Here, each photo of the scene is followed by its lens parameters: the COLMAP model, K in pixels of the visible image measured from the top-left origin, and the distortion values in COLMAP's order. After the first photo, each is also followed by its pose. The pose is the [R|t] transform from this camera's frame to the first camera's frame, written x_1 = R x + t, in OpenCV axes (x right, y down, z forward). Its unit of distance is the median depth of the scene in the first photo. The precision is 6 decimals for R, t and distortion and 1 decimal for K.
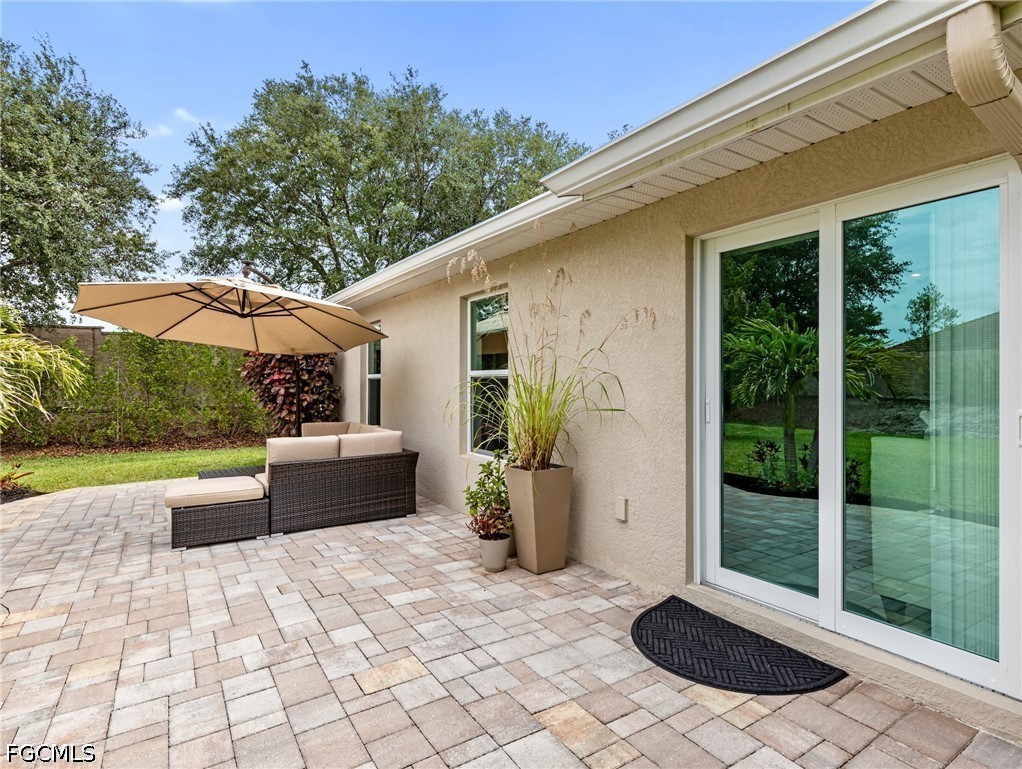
lens RADIAL K [[555.9, 0, 509.1], [0, 555.9, 384.2], [0, 0, 1]] dist [-0.005975, 0.001035]
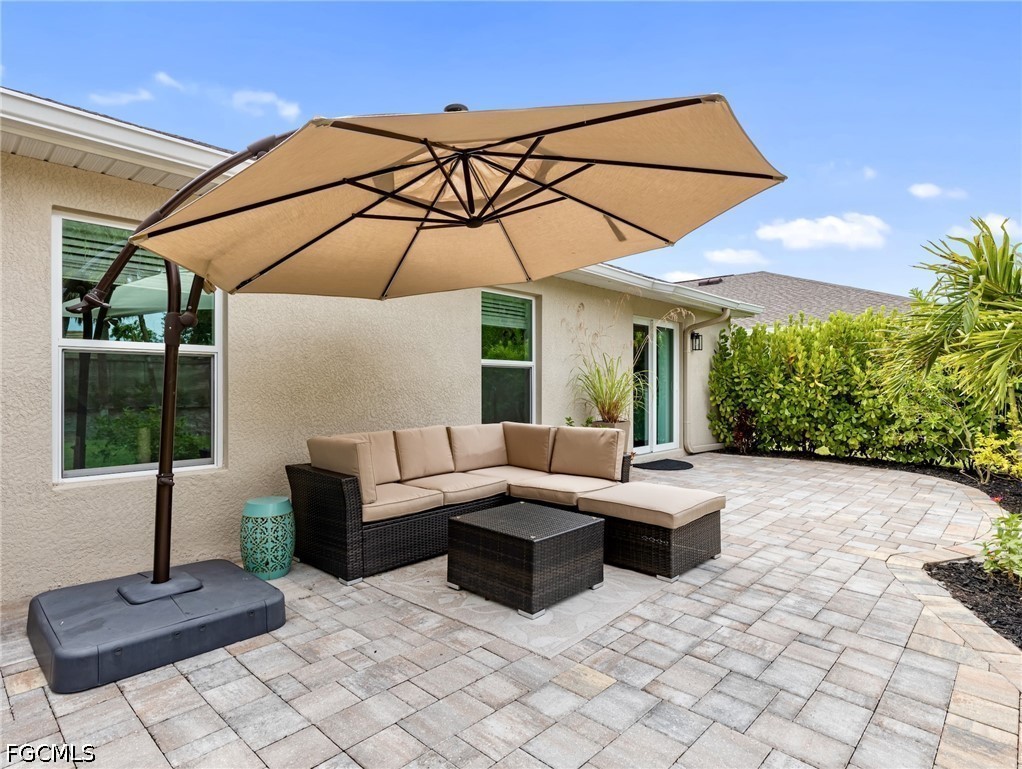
lens RADIAL K [[555.9, 0, 504.8], [0, 555.9, 380.1], [0, 0, 1]] dist [-0.005975, 0.001035]
pose [[-0.241274, 0.005058, 0.970444, -1.459474], [0.000140, 0.999987, -0.005178, 0.027778], [-0.970457, -0.001113, -0.241272, 1.630979]]
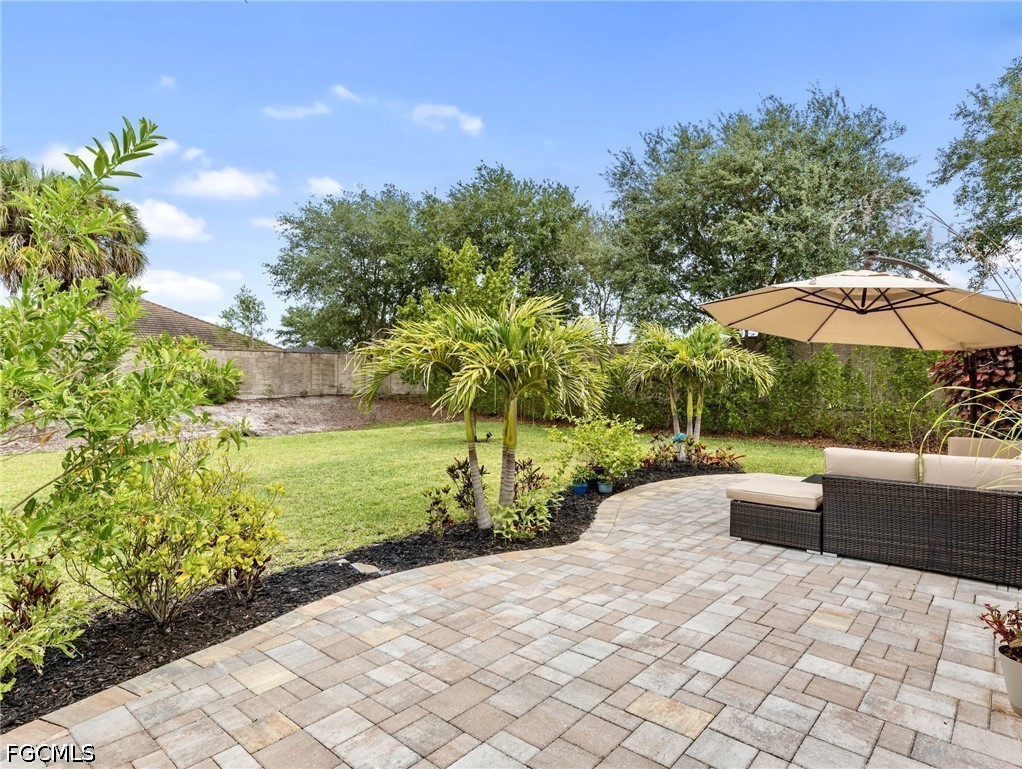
lens RADIAL K [[555.9, 0, 531.0], [0, 555.9, 387.0], [0, 0, 1]] dist [-0.005975, 0.001035]
pose [[0.294886, 0.012439, -0.955451, 0.343847], [-0.007235, 0.999916, 0.010785, -0.008357], [0.955505, 0.003733, 0.294951, 0.311171]]
